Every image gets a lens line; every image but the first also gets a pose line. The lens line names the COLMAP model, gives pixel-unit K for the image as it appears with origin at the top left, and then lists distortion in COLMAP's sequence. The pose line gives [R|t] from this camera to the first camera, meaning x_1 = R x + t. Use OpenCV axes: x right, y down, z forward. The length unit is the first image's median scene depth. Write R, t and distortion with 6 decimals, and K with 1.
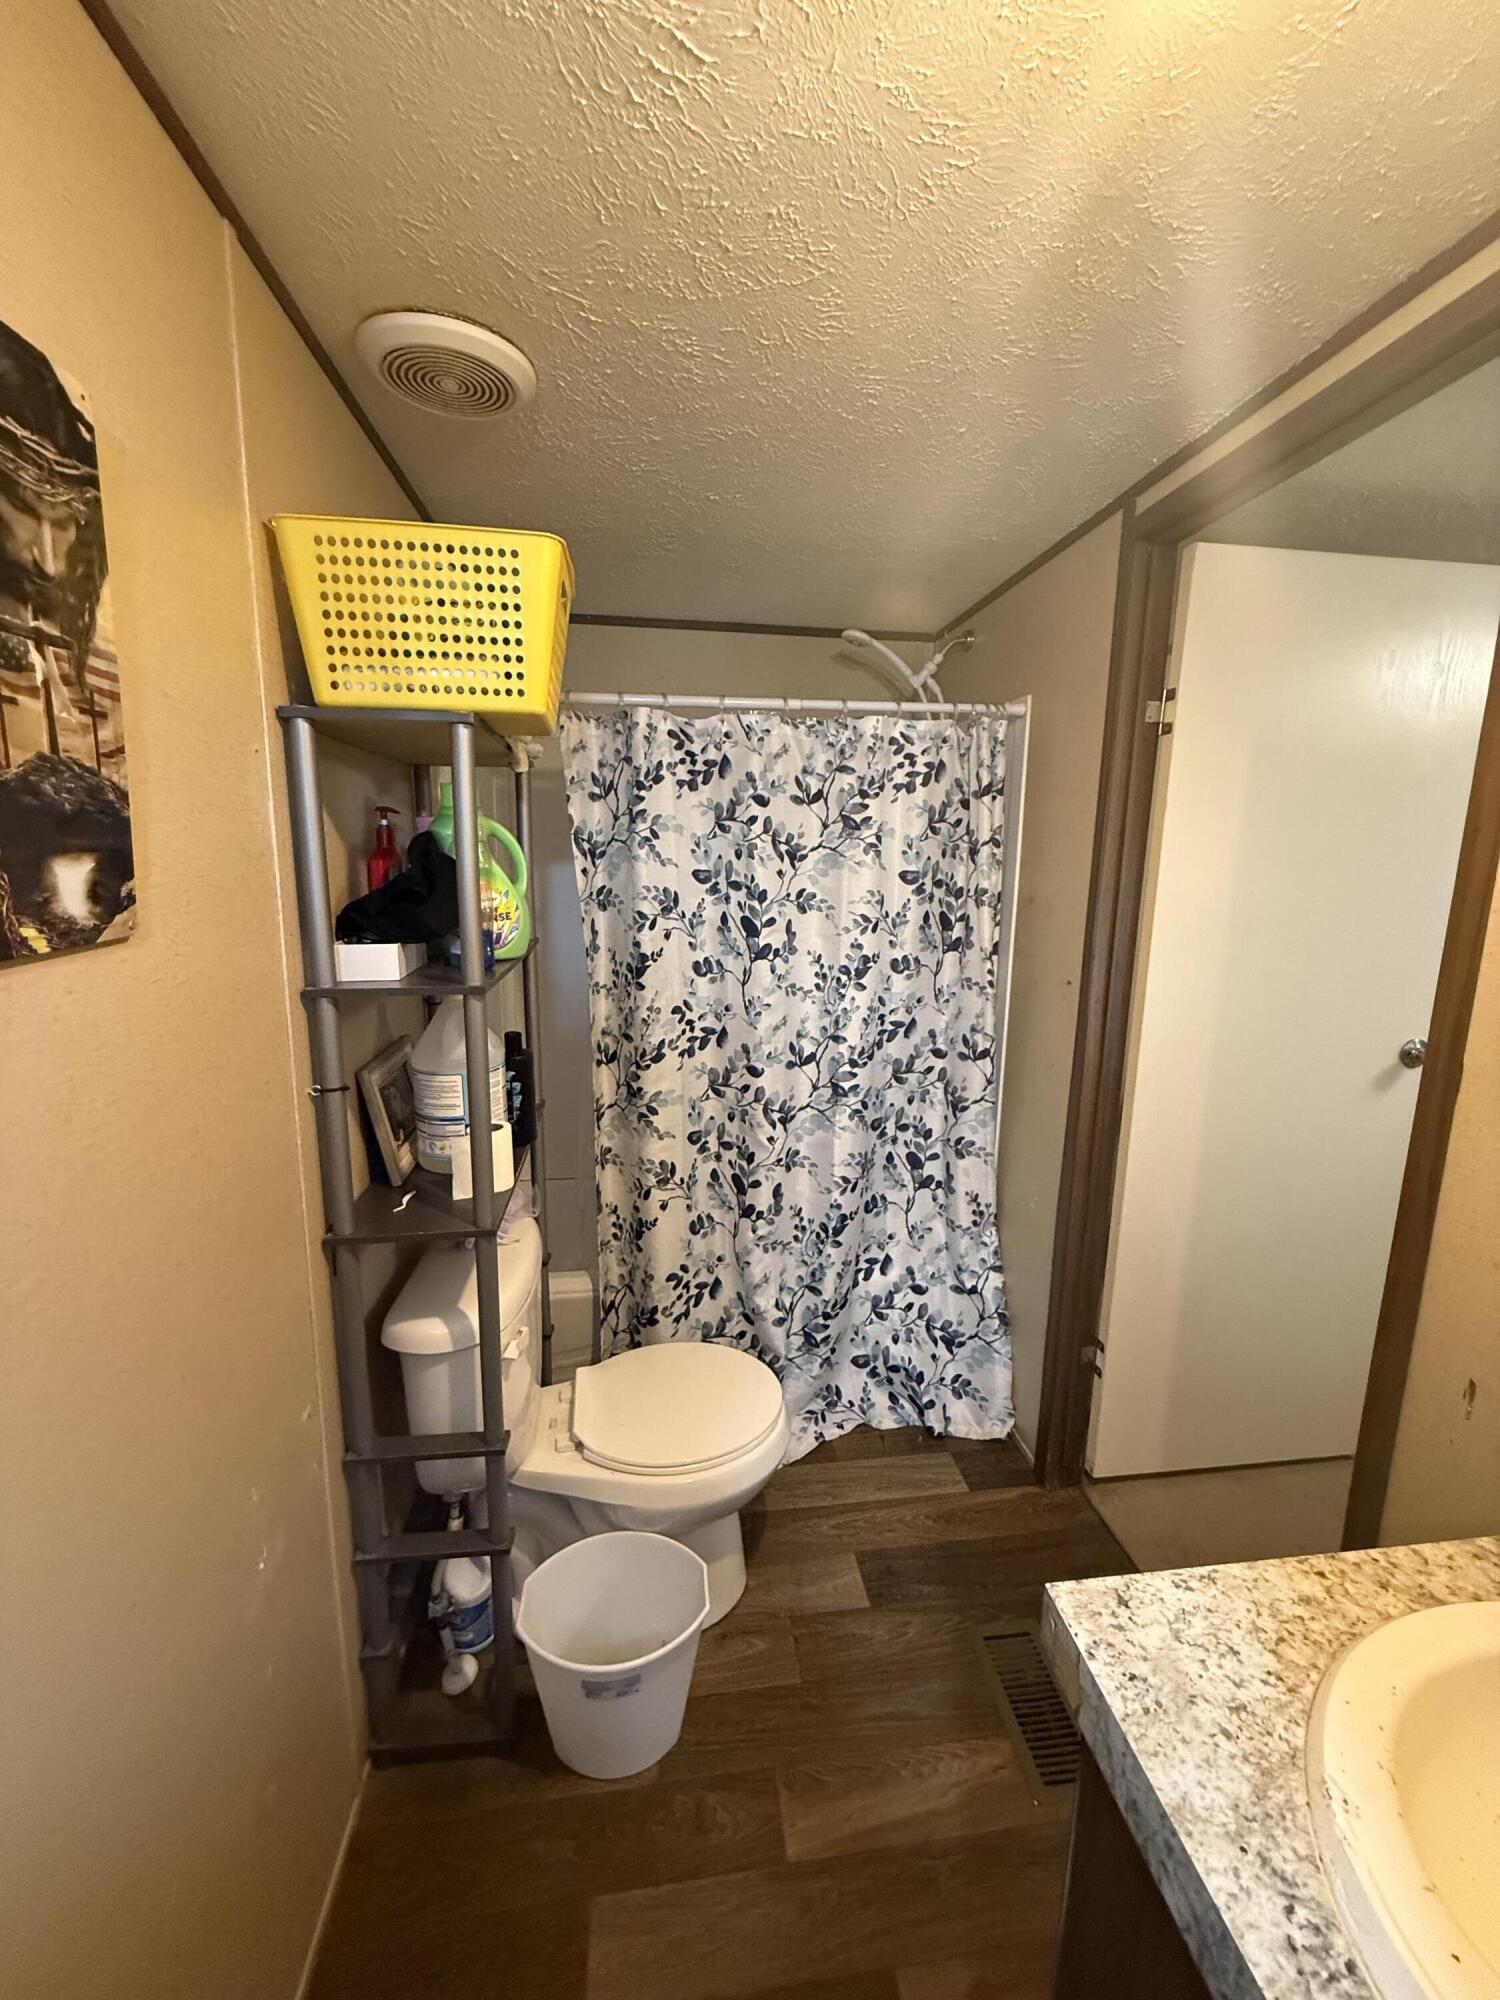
lens RADIAL K [[800.7, 0, 748.9], [0, 800.7, 993.7], [0, 0, 1]] dist [0.001305, 0.000341]
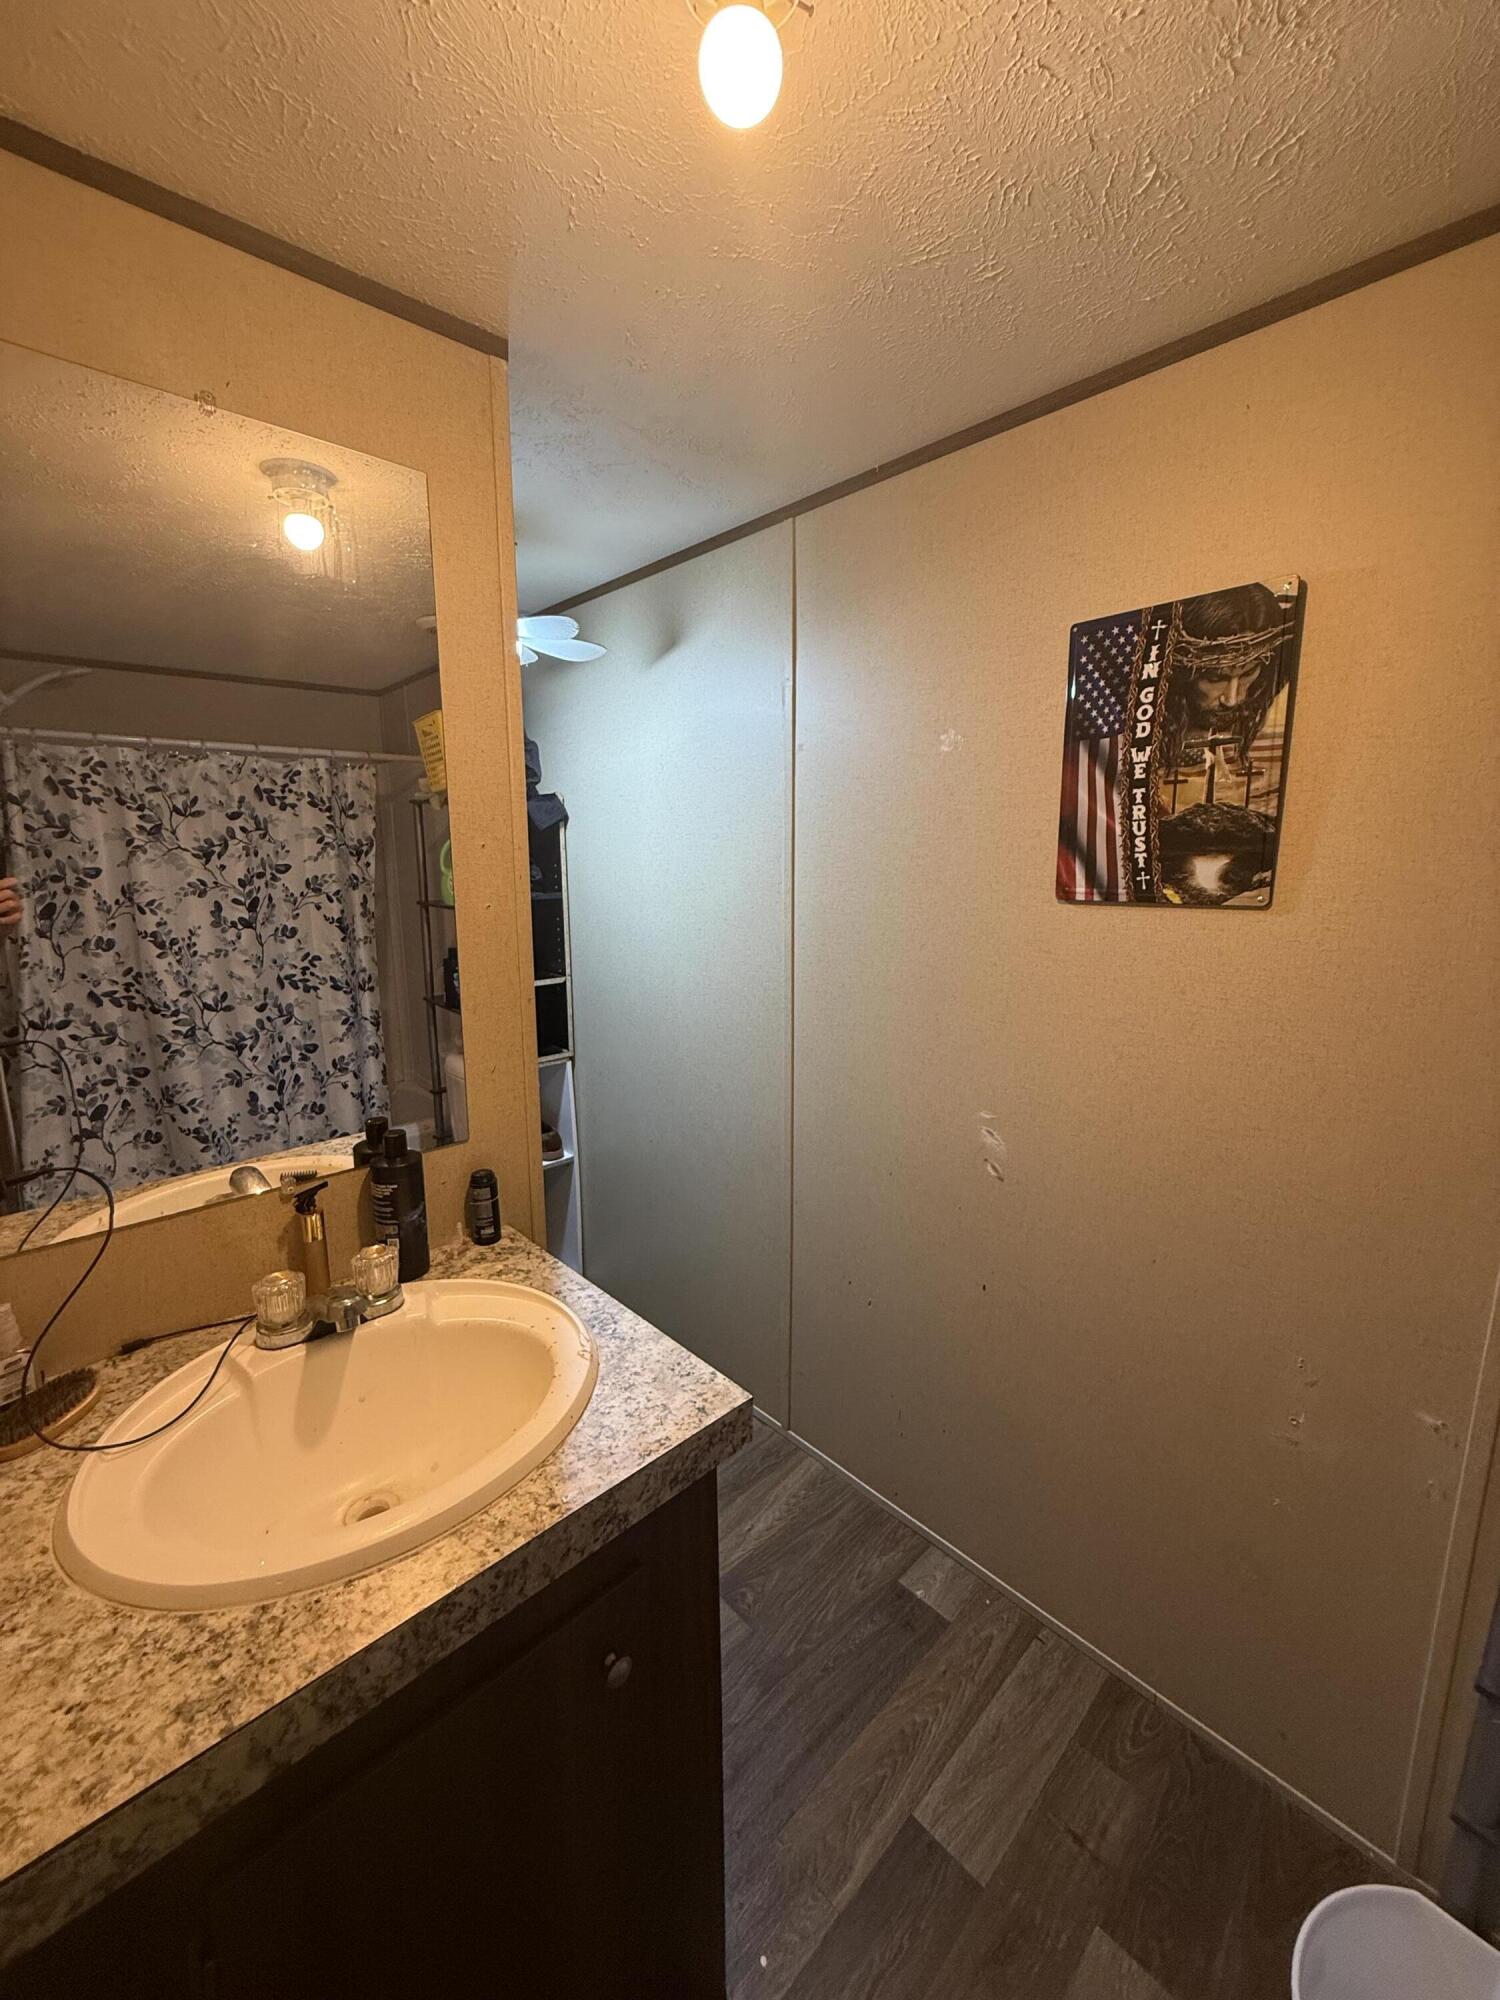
lens RADIAL K [[800.7, 0, 748.9], [0, 800.7, 993.7], [0, 0, 1]] dist [0.001305, 0.000341]
pose [[-0.807597, 0.099131, -0.581343, 1.169932], [-0.110516, 0.942867, 0.314306, -0.345777], [0.579287, 0.318080, -0.750501, 1.926518]]
